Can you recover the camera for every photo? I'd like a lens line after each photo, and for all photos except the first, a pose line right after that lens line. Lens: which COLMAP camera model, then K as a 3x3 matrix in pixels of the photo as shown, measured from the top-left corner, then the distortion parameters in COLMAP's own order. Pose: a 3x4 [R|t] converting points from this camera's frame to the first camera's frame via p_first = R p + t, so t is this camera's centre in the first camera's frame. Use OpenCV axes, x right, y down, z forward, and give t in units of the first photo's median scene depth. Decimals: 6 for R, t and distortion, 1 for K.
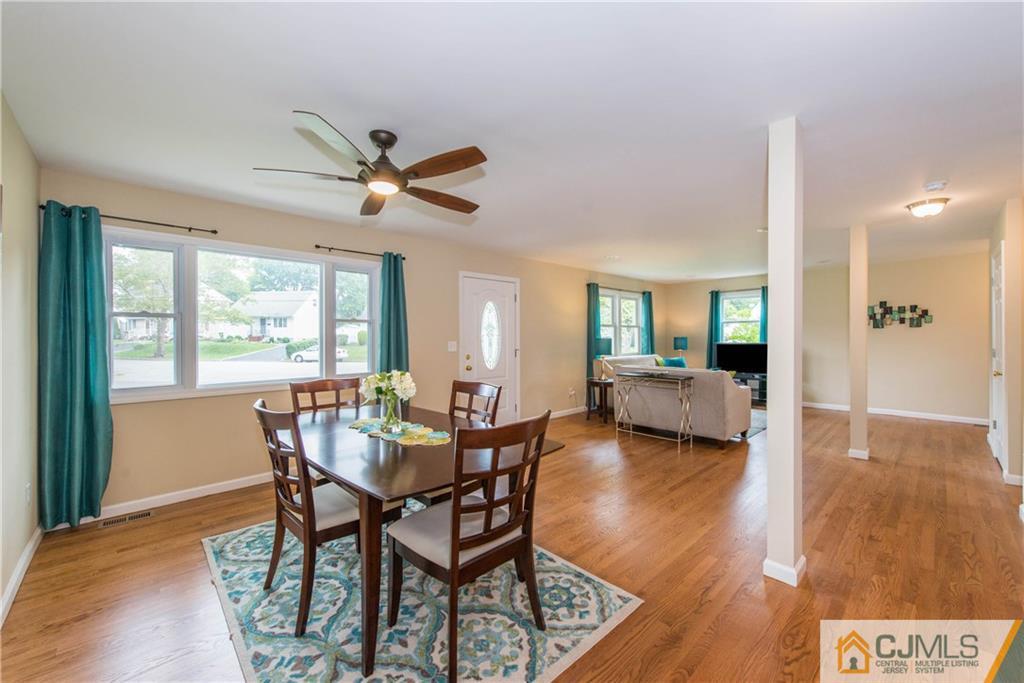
lens RADIAL K [[399.2, 0, 512.0], [0, 399.2, 341.5], [0, 0, 1]] dist [-0.000727, 0.000089]
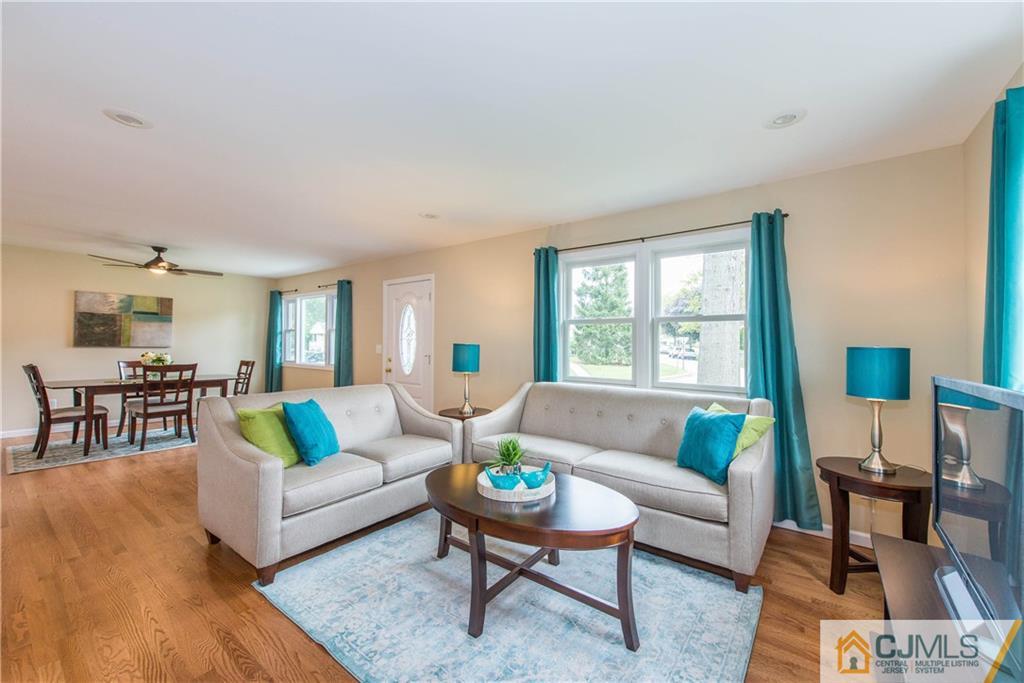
lens RADIAL K [[407.8, 0, 512.0], [0, 407.8, 341.5], [0, 0, 1]] dist [0.020939, 0.000019]
pose [[0.160689, -0.001901, -0.987003, 1.037889], [-0.027339, 0.999606, -0.006376, -0.012470], [0.986626, 0.028008, 0.160574, 1.173187]]
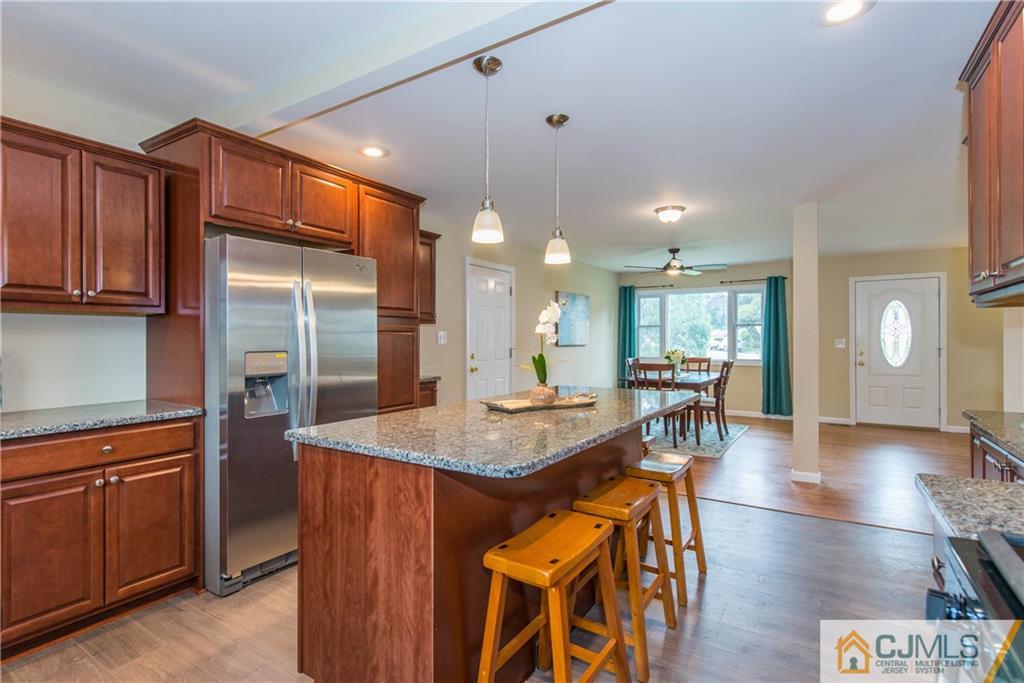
lens RADIAL K [[498.4, 0, 512.0], [0, 498.4, 341.5], [0, 0, 1]] dist [0.001305, 0.000272]
pose [[0.249306, 0.007012, -0.968399, 1.022029], [-0.006732, 0.999962, 0.005508, 0.006533], [0.968401, 0.005146, 0.249344, -0.302061]]
